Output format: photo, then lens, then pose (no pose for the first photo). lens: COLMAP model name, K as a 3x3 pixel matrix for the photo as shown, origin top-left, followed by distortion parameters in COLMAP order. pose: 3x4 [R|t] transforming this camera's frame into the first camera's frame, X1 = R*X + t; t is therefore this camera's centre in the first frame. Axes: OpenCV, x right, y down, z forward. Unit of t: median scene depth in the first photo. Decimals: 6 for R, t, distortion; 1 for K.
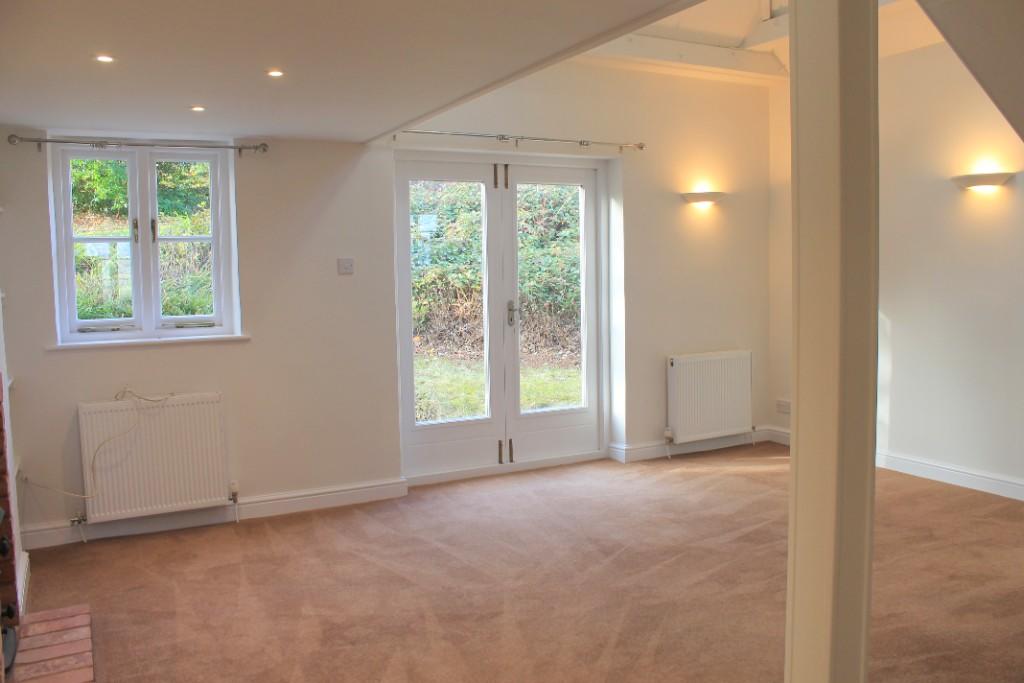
lens RADIAL K [[859.0, 0, 527.2], [0, 859.0, 337.0], [0, 0, 1]] dist [-0.160993, 0.137257]
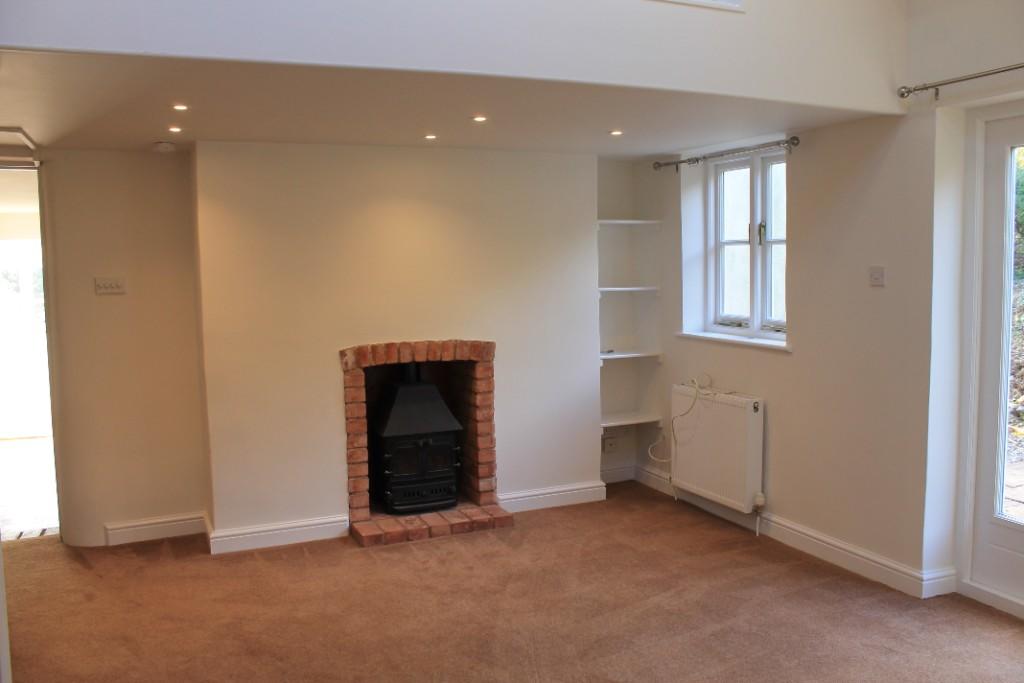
lens RADIAL K [[859.0, 0, 527.2], [0, 859.0, 337.0], [0, 0, 1]] dist [-0.160993, 0.137257]
pose [[-0.073220, 0.106656, -0.991596, 0.640839], [-0.069660, 0.991290, 0.111767, -0.101629], [0.994880, 0.077259, -0.065152, 0.817609]]
